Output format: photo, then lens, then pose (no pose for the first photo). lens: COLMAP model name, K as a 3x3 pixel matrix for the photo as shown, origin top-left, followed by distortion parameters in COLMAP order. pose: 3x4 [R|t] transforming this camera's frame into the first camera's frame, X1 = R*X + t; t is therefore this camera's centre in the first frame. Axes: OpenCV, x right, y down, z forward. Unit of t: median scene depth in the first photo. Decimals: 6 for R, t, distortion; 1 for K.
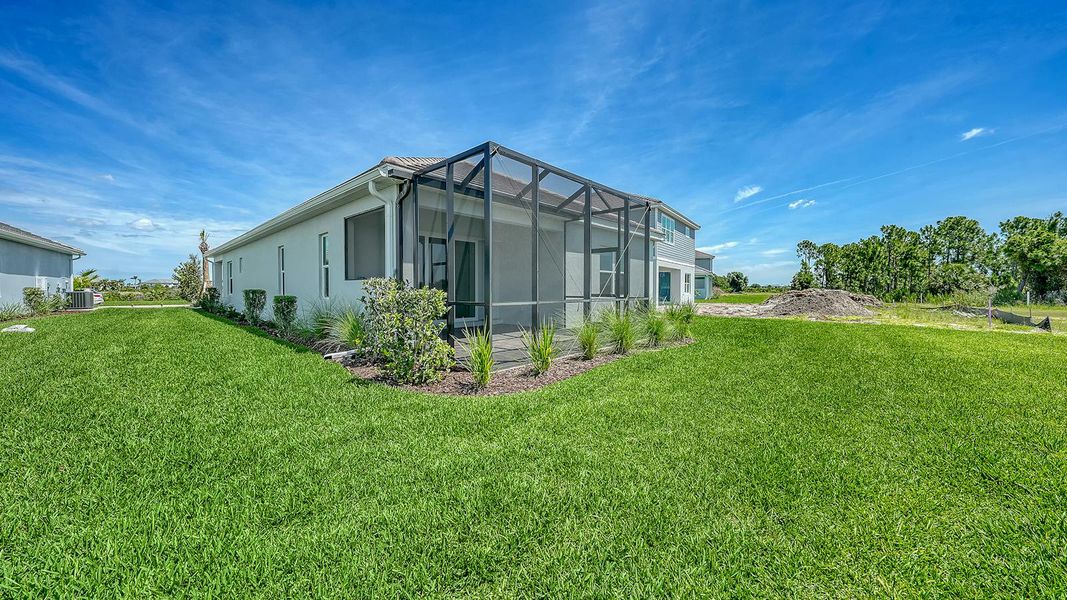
lens RADIAL K [[368.8, 0, 532.1], [0, 368.8, 296.9], [0, 0, 1]] dist [-0.001259, -0.000541]
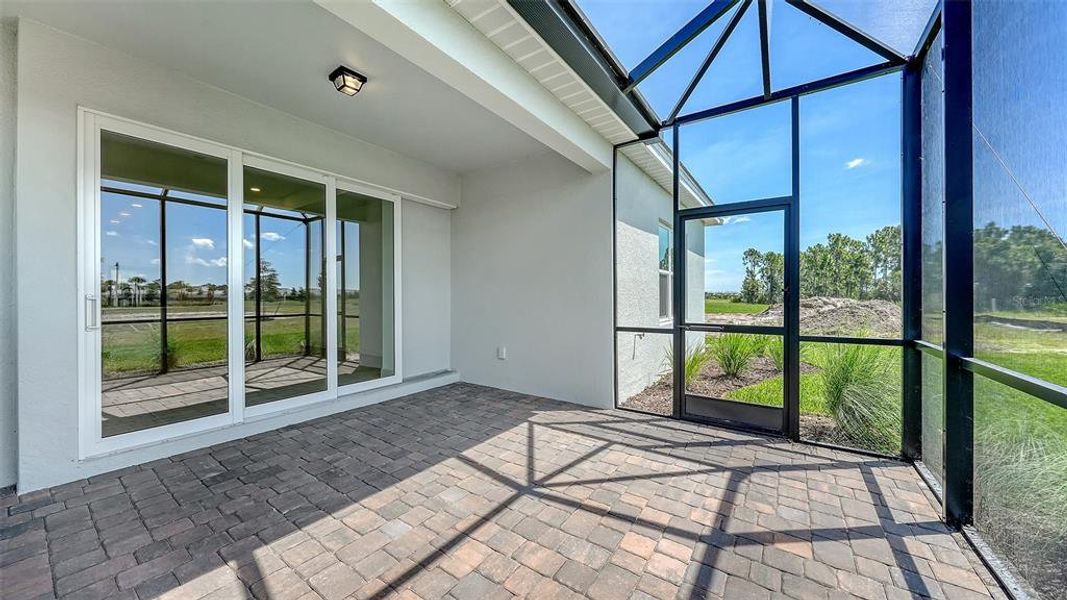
lens RADIAL K [[368.8, 0, 533.6], [0, 368.8, 301.9], [0, 0, 1]] dist [-0.001259, -0.000541]
pose [[0.989493, -0.009067, 0.144296, -0.011478], [0.010268, 0.999919, -0.007581, -0.004958], [-0.144216, 0.008983, 0.989506, 0.110179]]
